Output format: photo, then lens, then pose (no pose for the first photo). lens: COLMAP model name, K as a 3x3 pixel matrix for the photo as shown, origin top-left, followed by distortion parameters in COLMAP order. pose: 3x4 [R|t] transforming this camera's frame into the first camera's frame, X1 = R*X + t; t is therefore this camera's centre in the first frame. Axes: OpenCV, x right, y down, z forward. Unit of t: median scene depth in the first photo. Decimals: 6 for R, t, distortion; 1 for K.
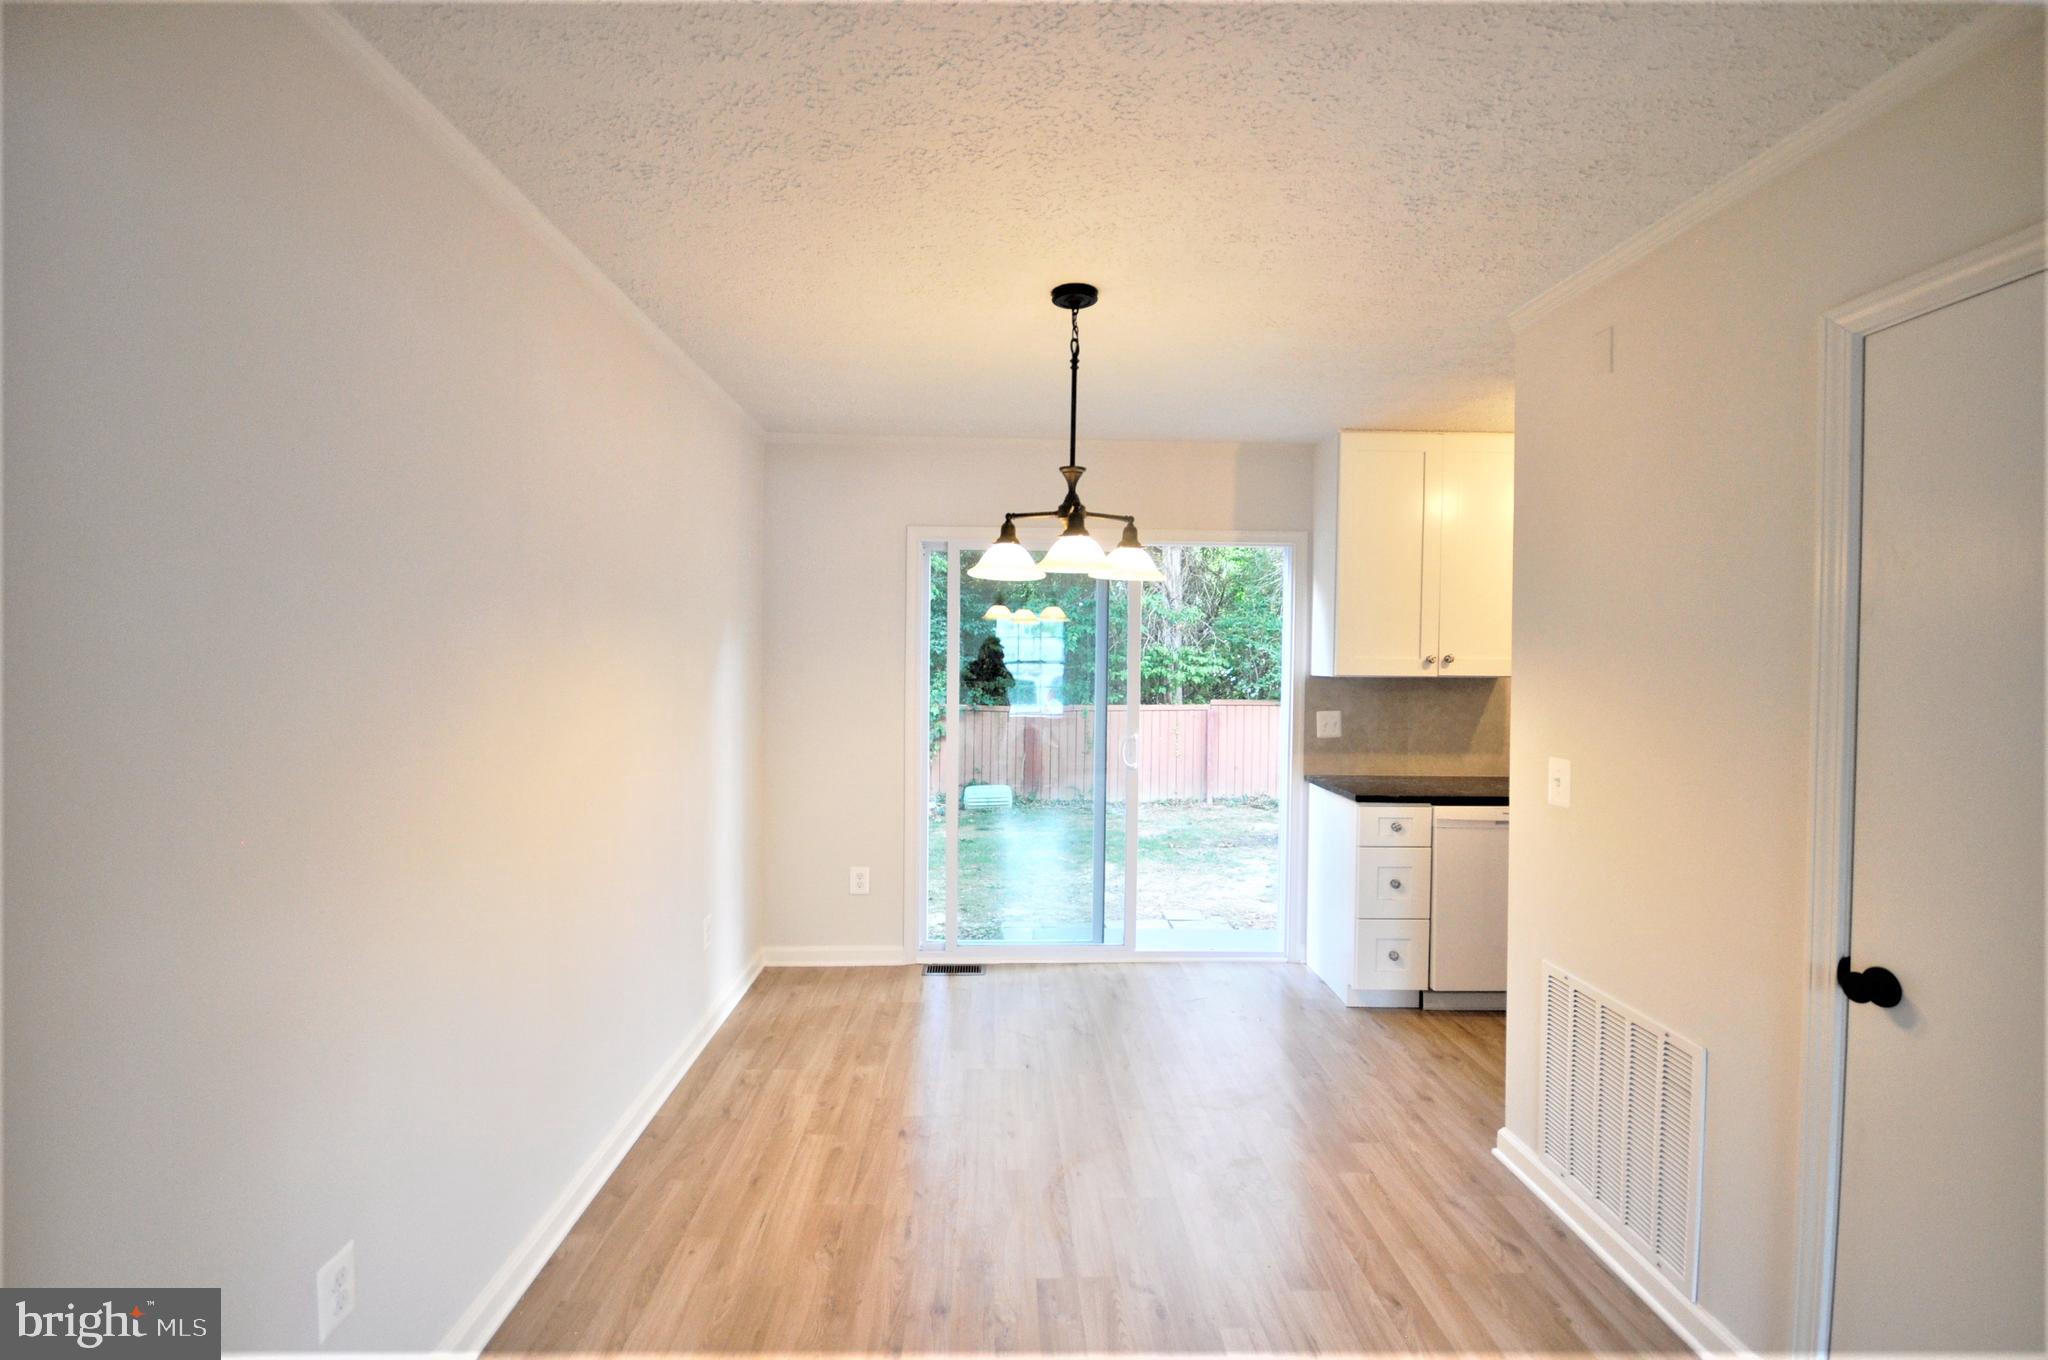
lens RADIAL K [[901.3, 0, 1024.0], [0, 901.3, 680.0], [0, 0, 1]] dist [-0.000799, -0.000169]
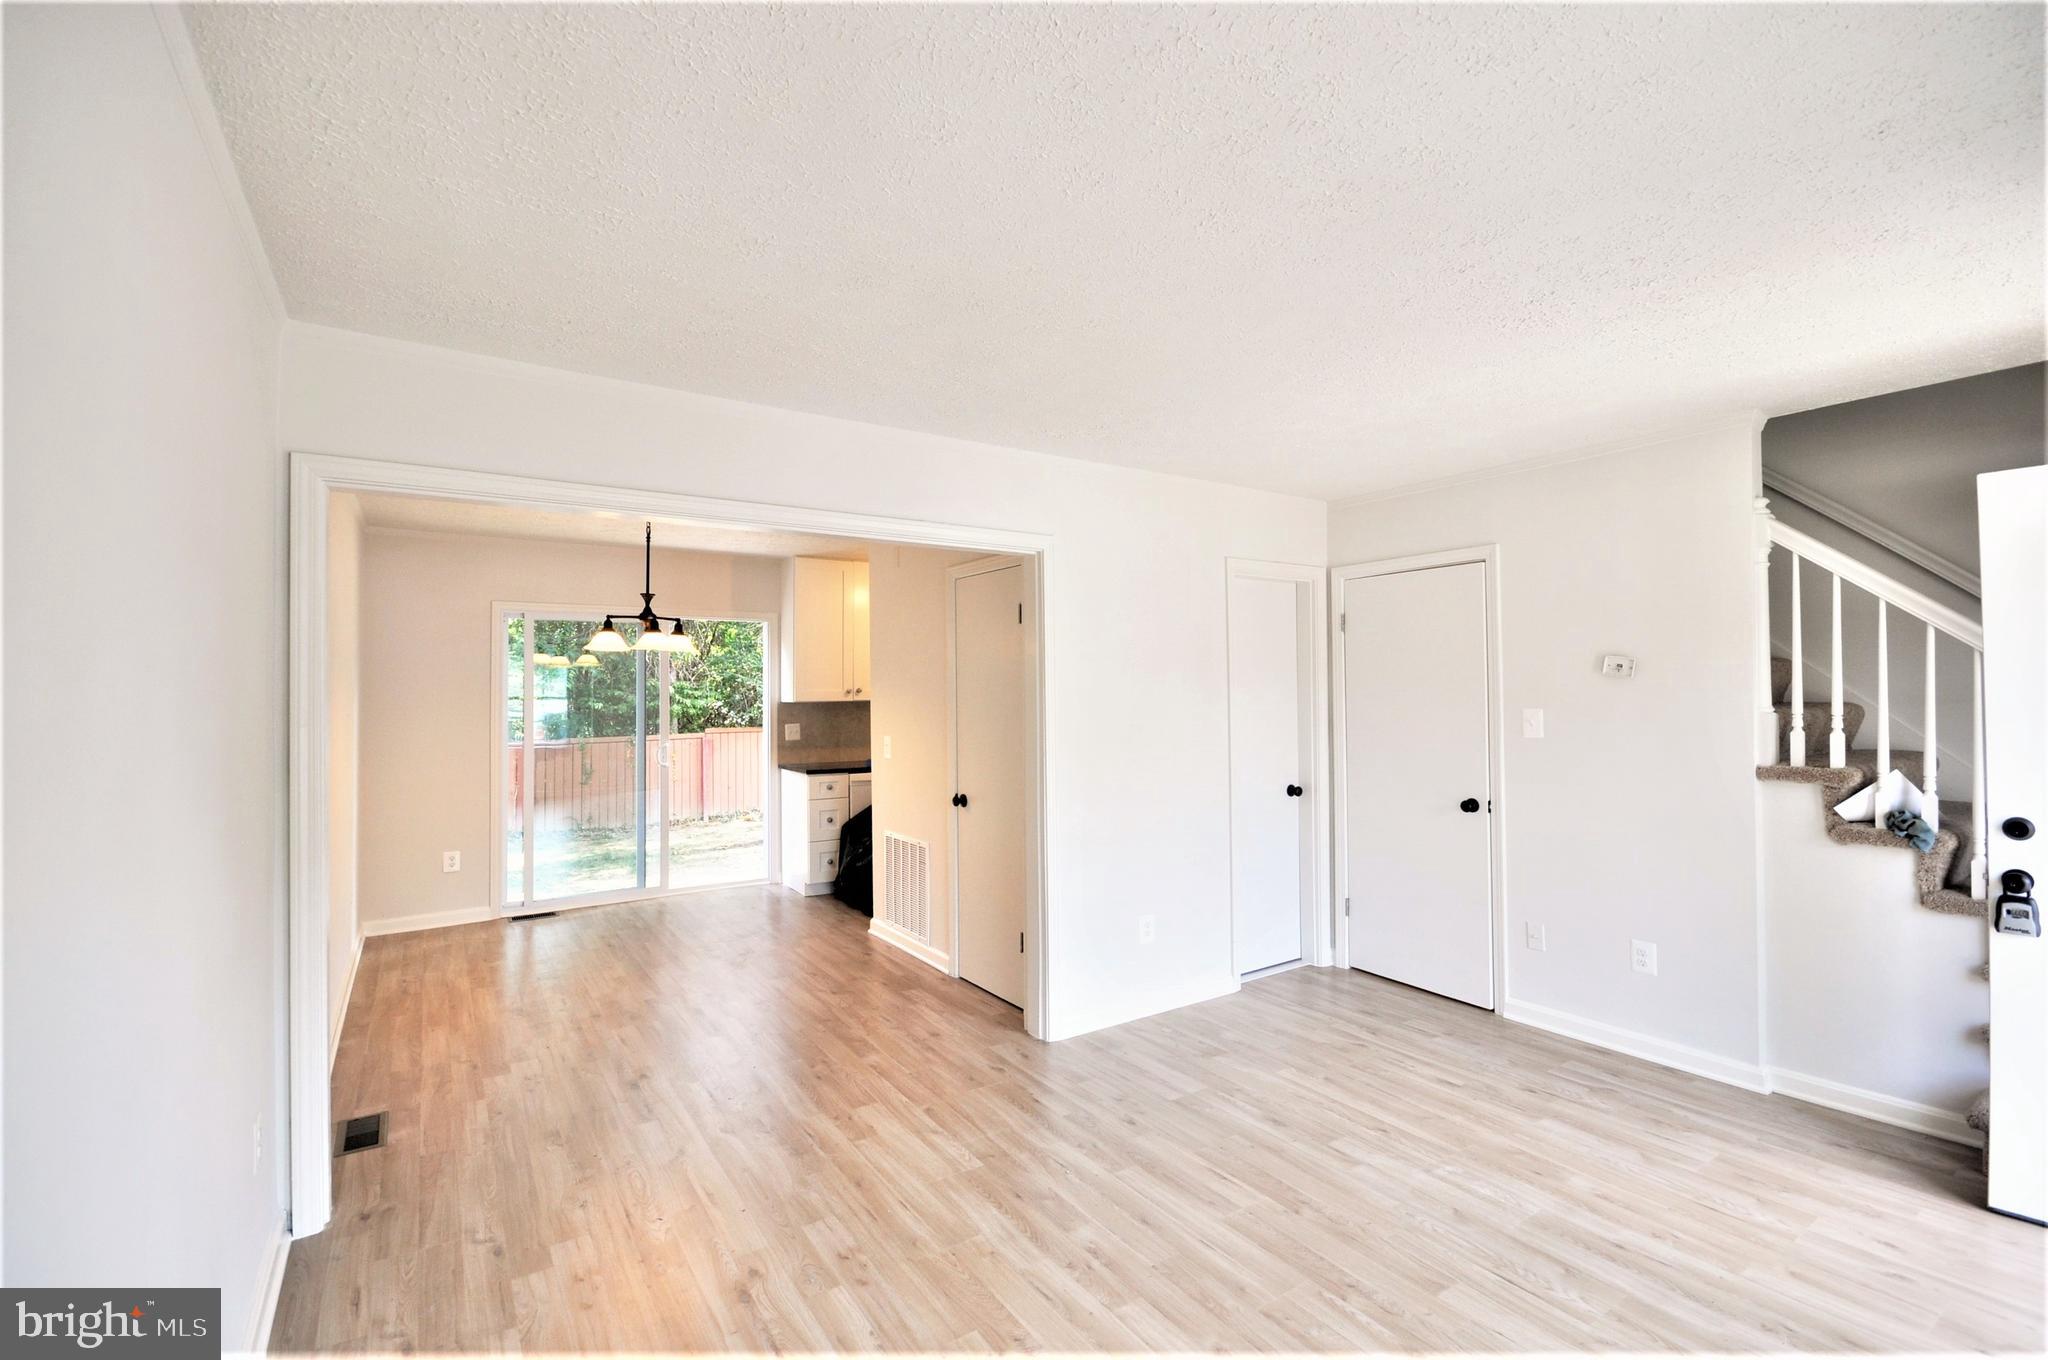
lens RADIAL K [[901.3, 0, 1024.0], [0, 901.3, 680.0], [0, 0, 1]] dist [-0.000799, -0.000169]
pose [[0.851219, -0.008892, 0.524736, -0.154791], [0.027510, 0.999238, -0.027695, 0.011811], [-0.524090, 0.038010, 0.850815, -0.590743]]
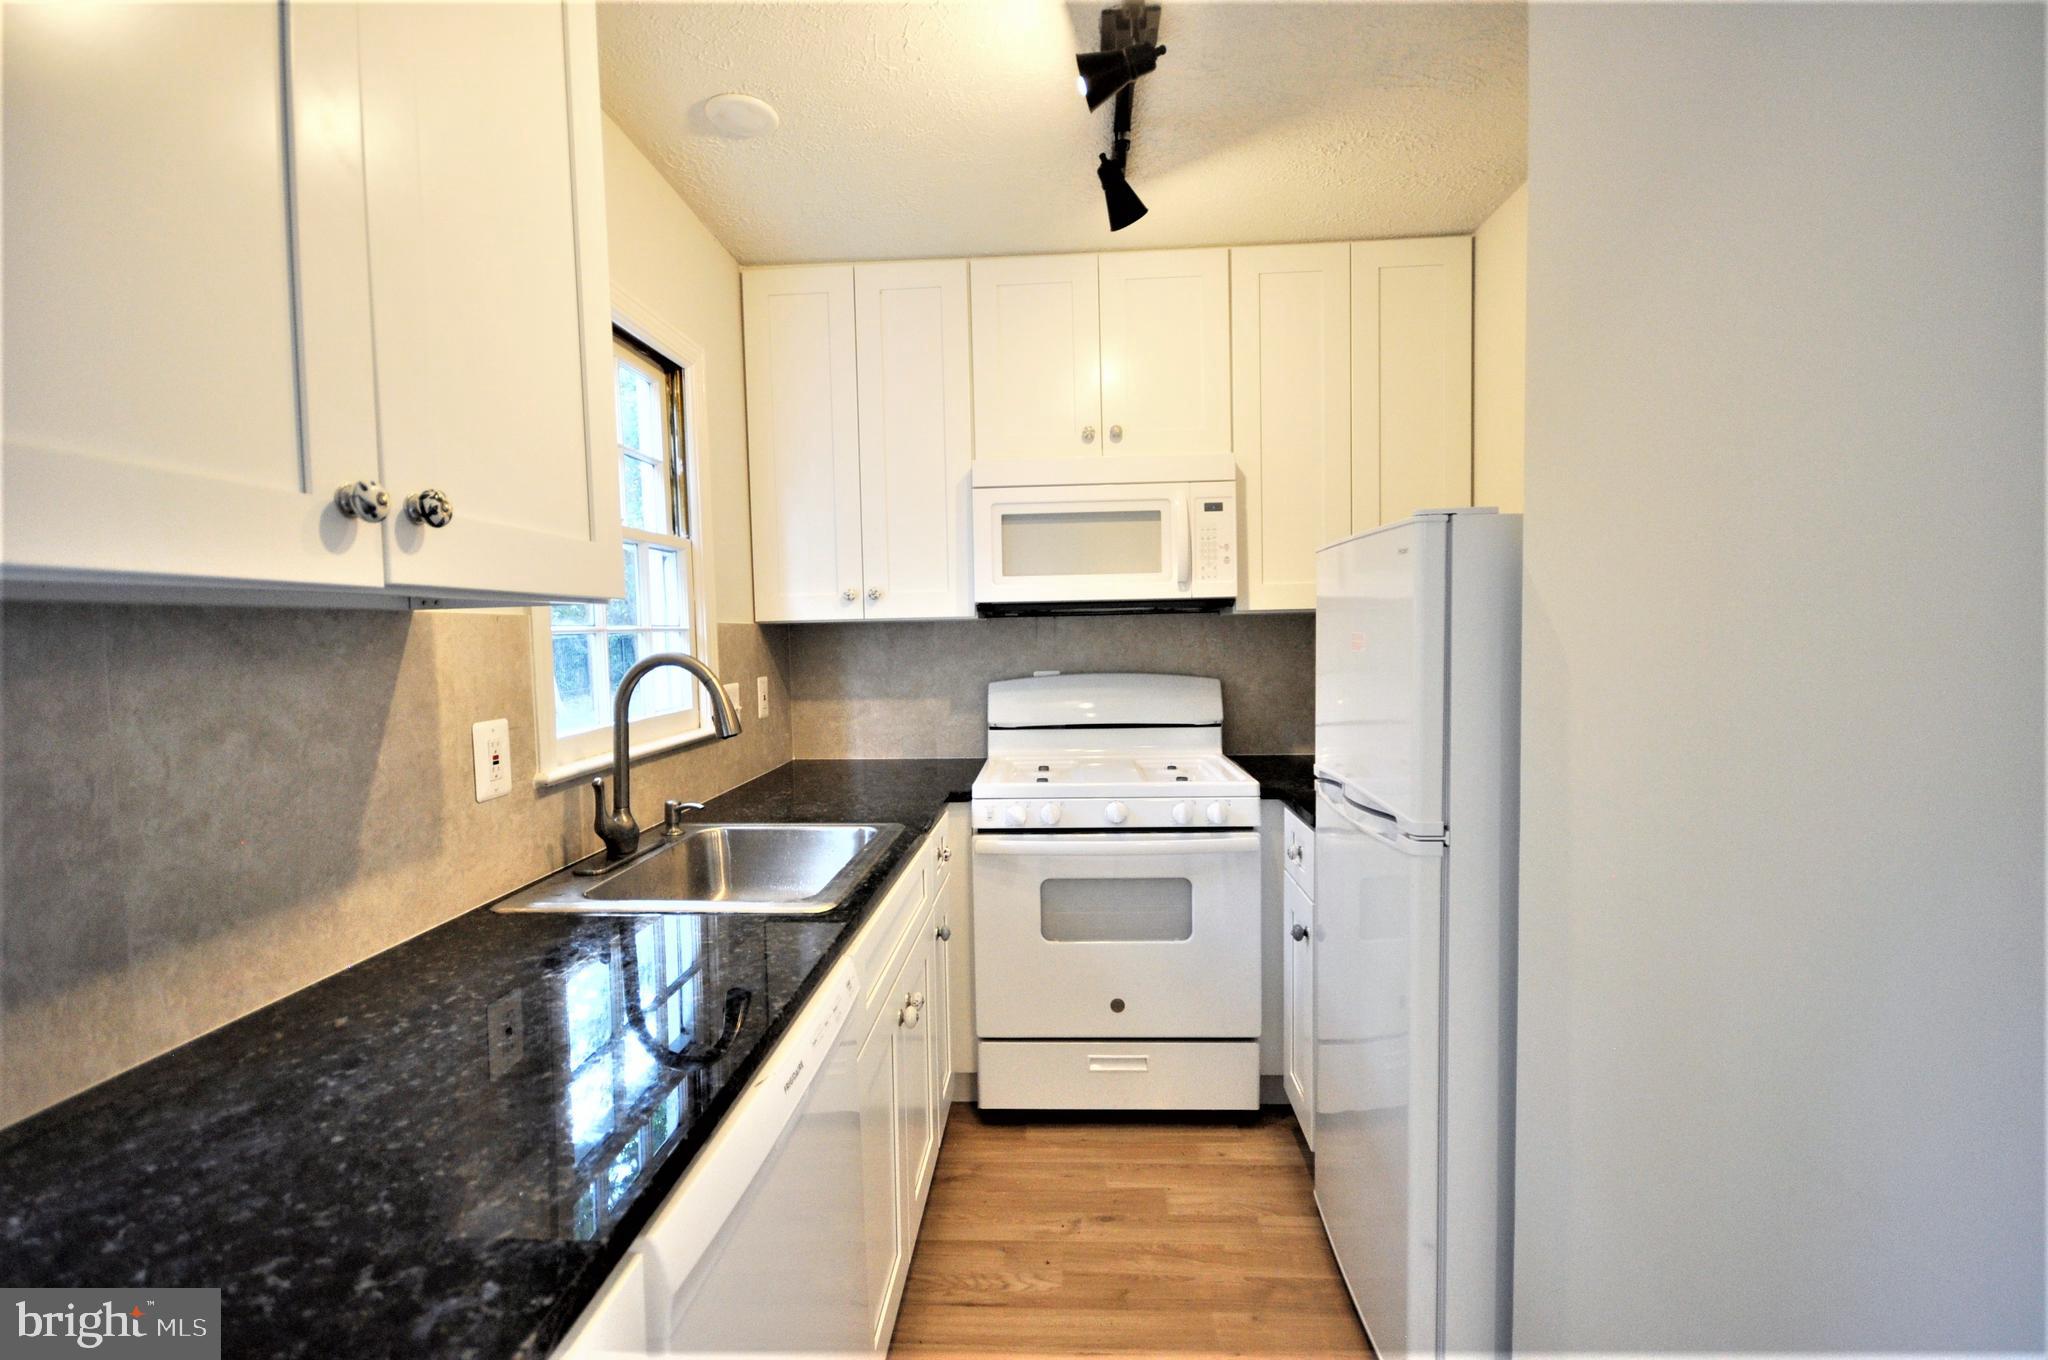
lens RADIAL K [[901.3, 0, 1024.0], [0, 901.3, 680.0], [0, 0, 1]] dist [-0.000799, -0.000169]
pose [[0.082951, -0.069252, 0.994144, 0.236301], [0.046201, 0.996777, 0.065580, 0.010006], [-0.995482, 0.040491, 0.085884, 0.765773]]
